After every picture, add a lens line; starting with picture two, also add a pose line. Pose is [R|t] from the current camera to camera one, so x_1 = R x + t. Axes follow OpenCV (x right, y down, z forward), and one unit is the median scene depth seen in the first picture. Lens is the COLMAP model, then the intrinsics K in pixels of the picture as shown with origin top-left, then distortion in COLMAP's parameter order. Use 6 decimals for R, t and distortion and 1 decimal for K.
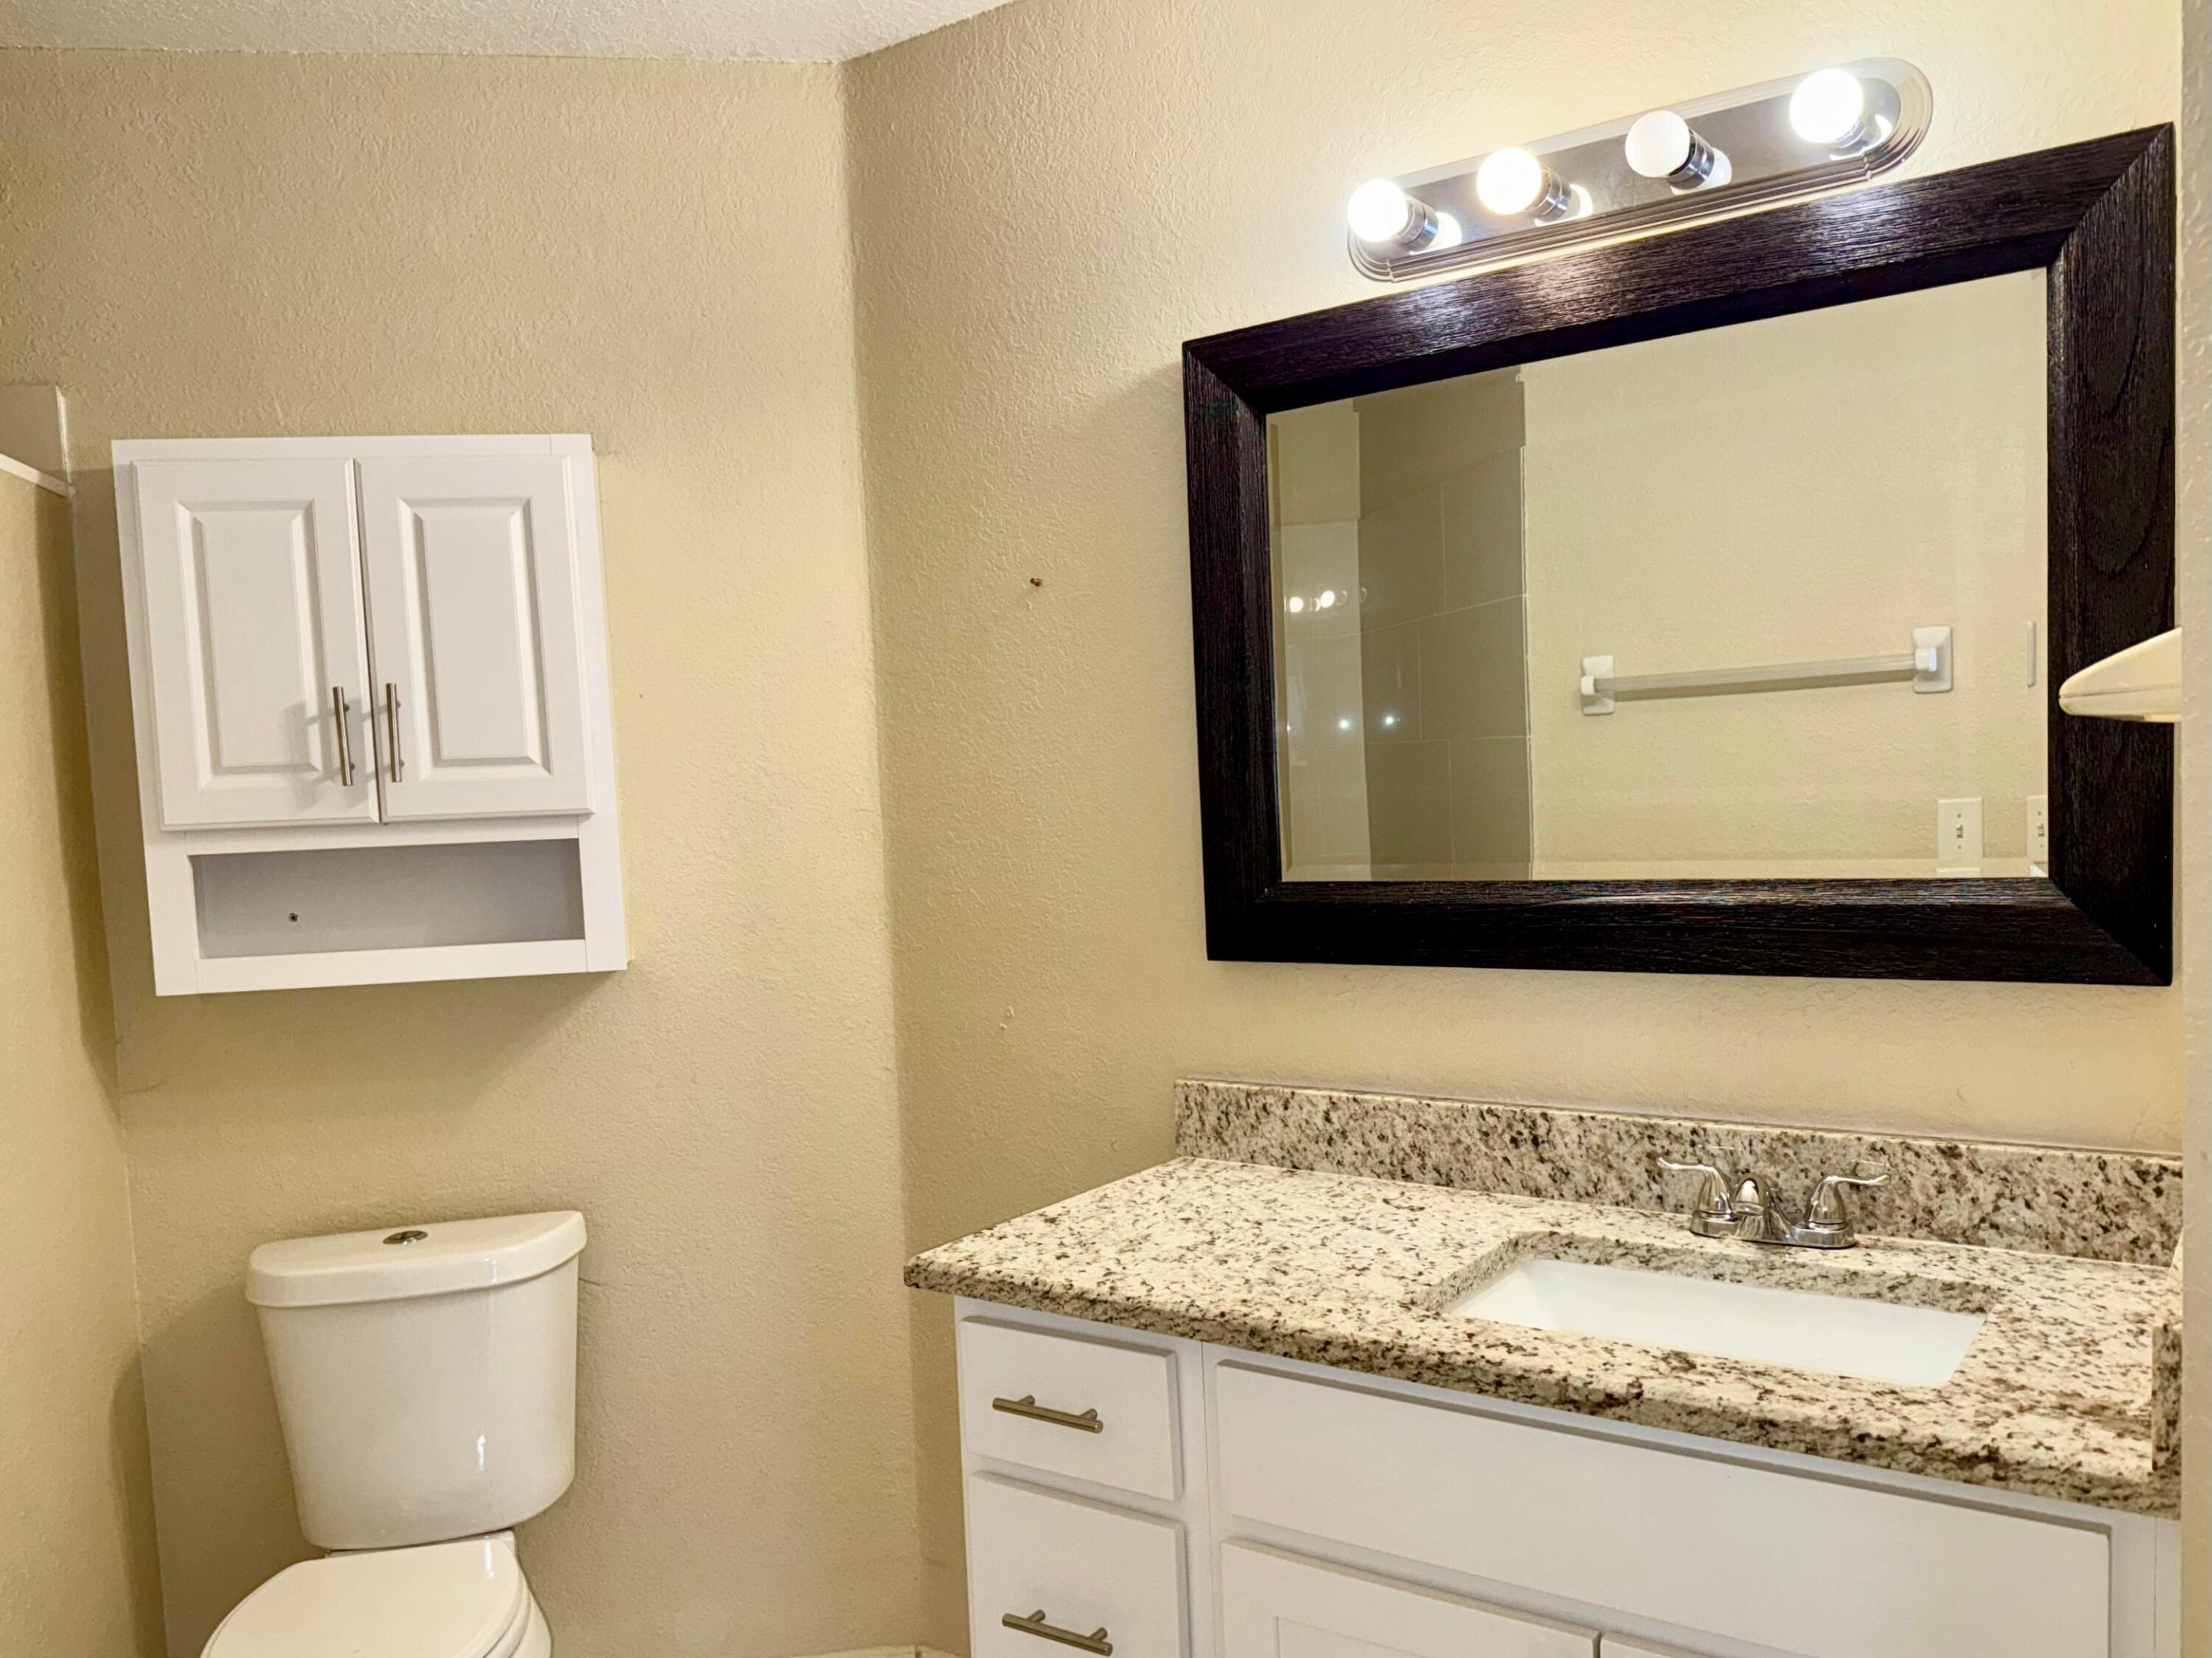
lens RADIAL K [[1725.2, 0, 1058.6], [0, 1725.2, 911.1], [0, 0, 1]] dist [0.181865, -0.332317]
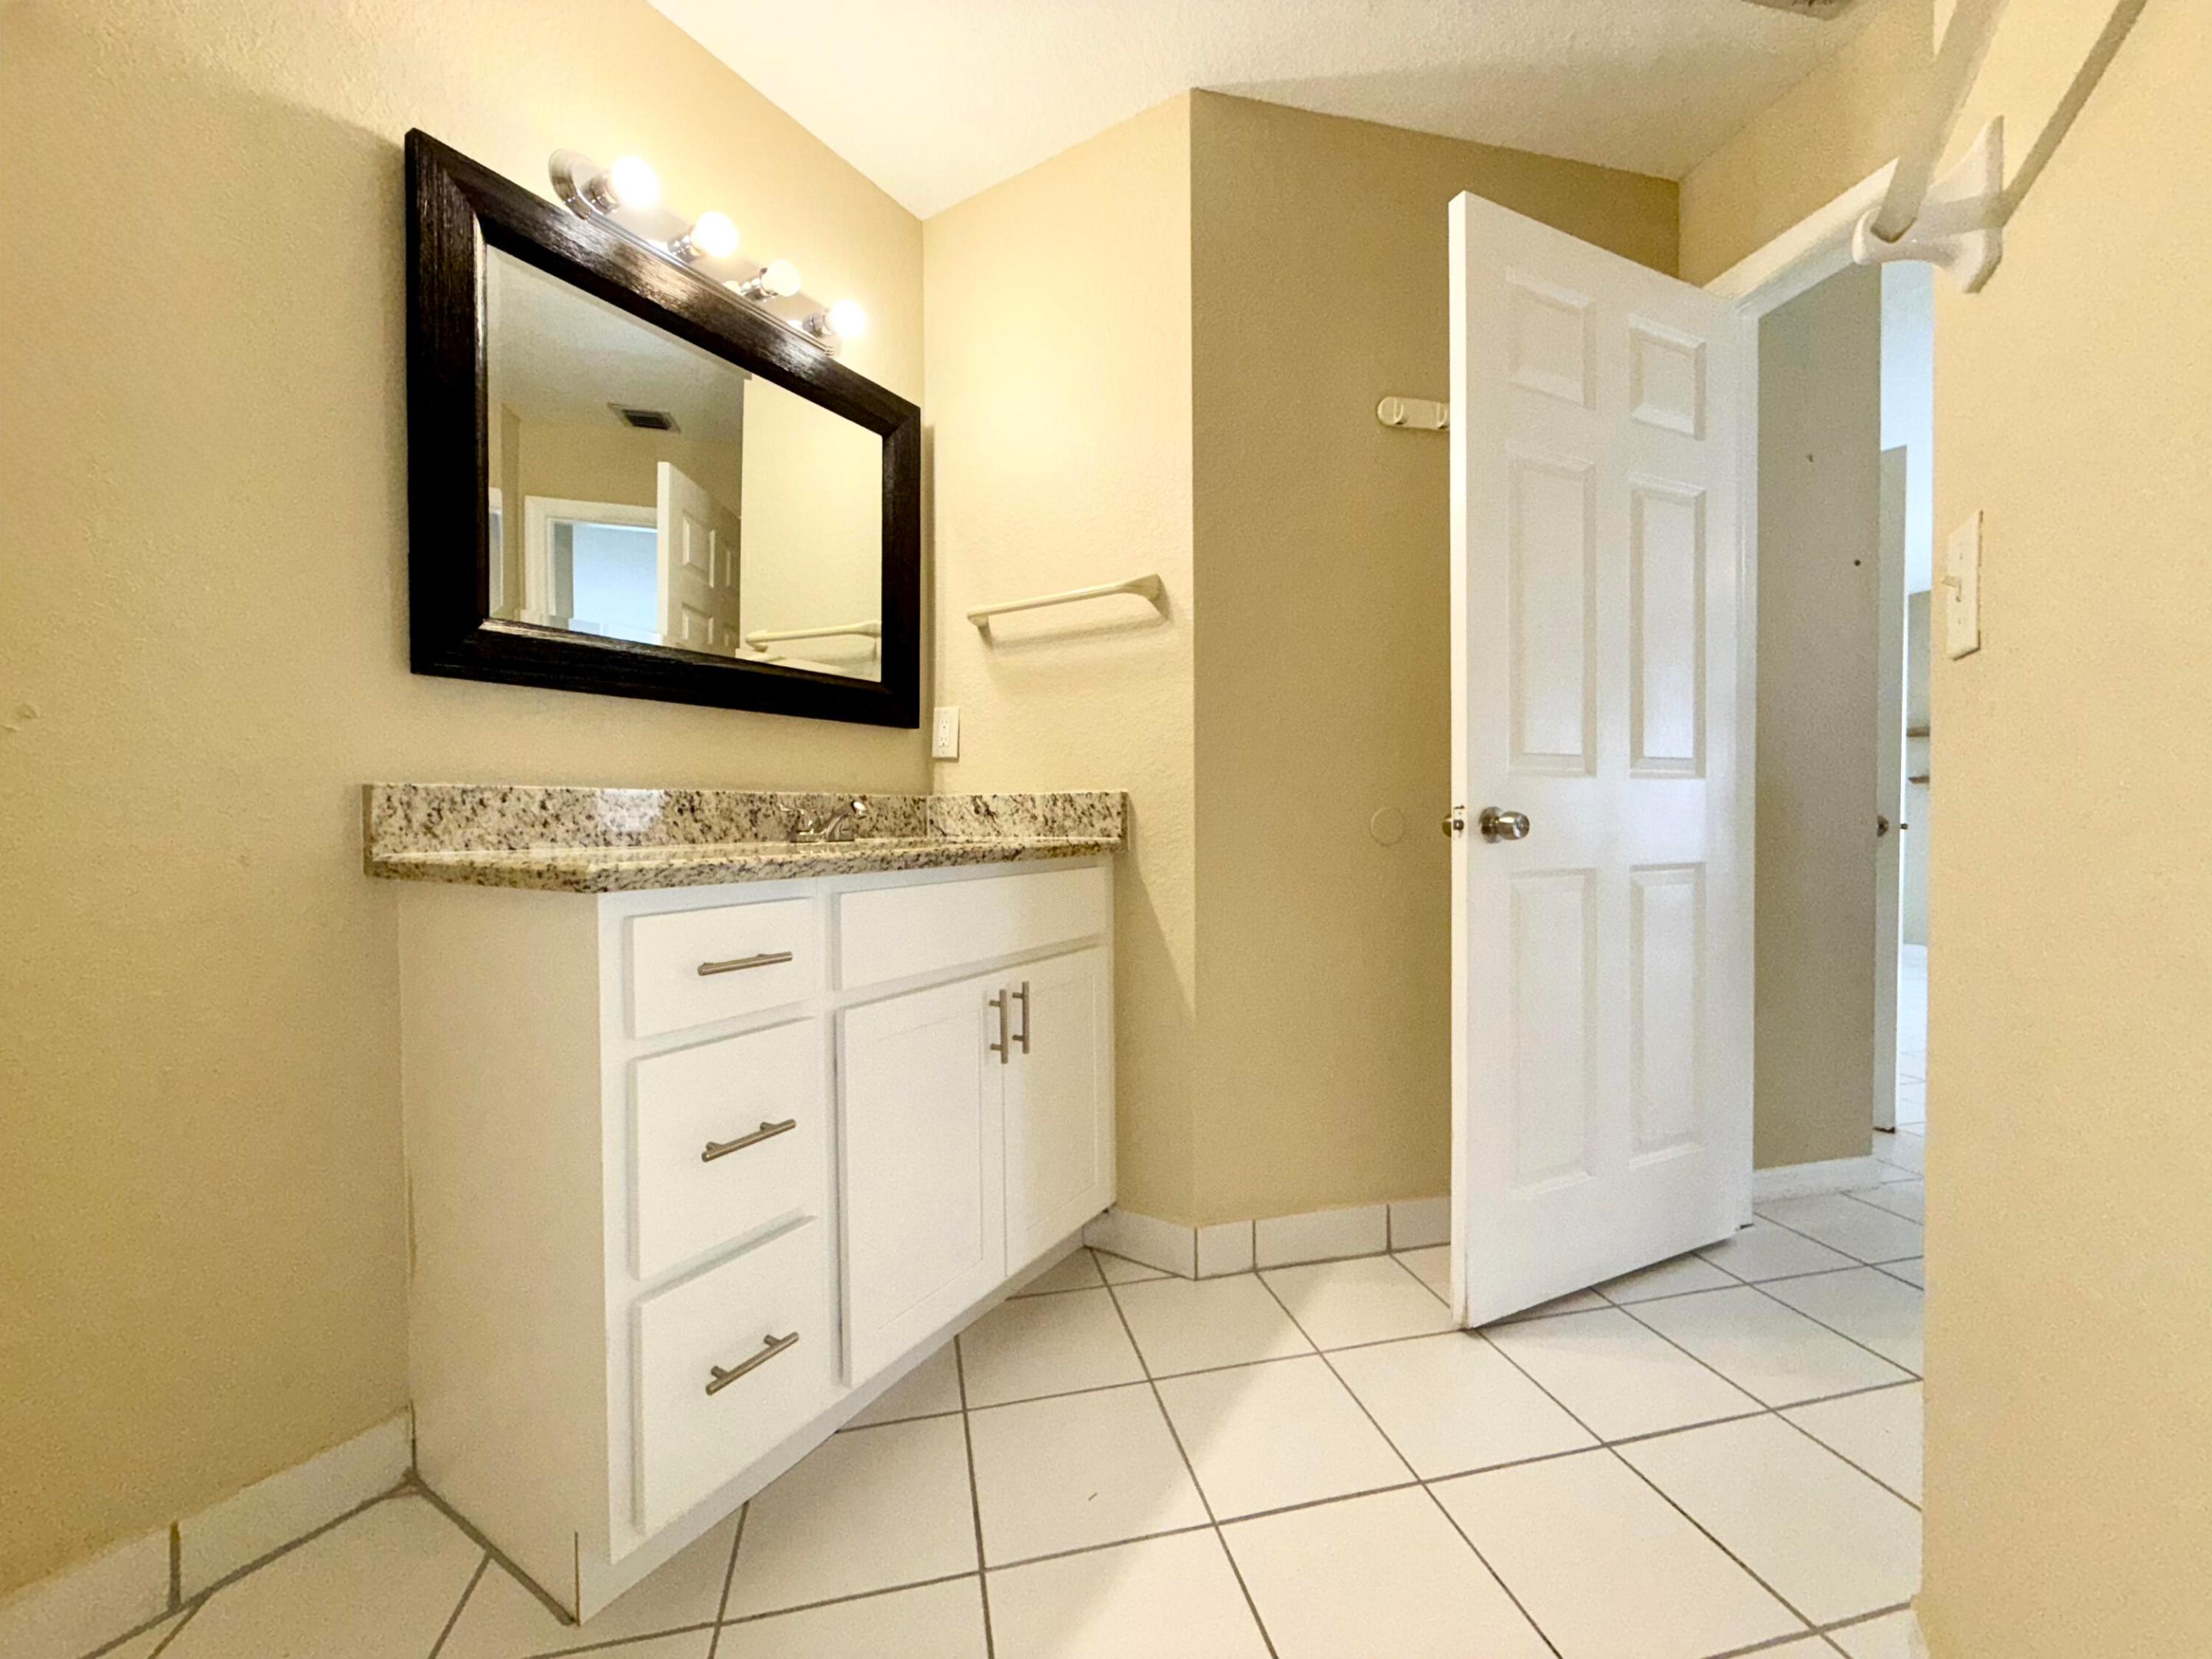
lens RADIAL K [[882.7, 0, 1106.0], [0, 882.7, 829.5], [0, 0, 1]] dist [0.001214, 0.000304]
pose [[-0.082554, 0.026765, 0.996227, -0.545269], [0.080812, 0.996527, -0.020077, 0.187226], [-0.993305, 0.078849, -0.084431, 0.653371]]
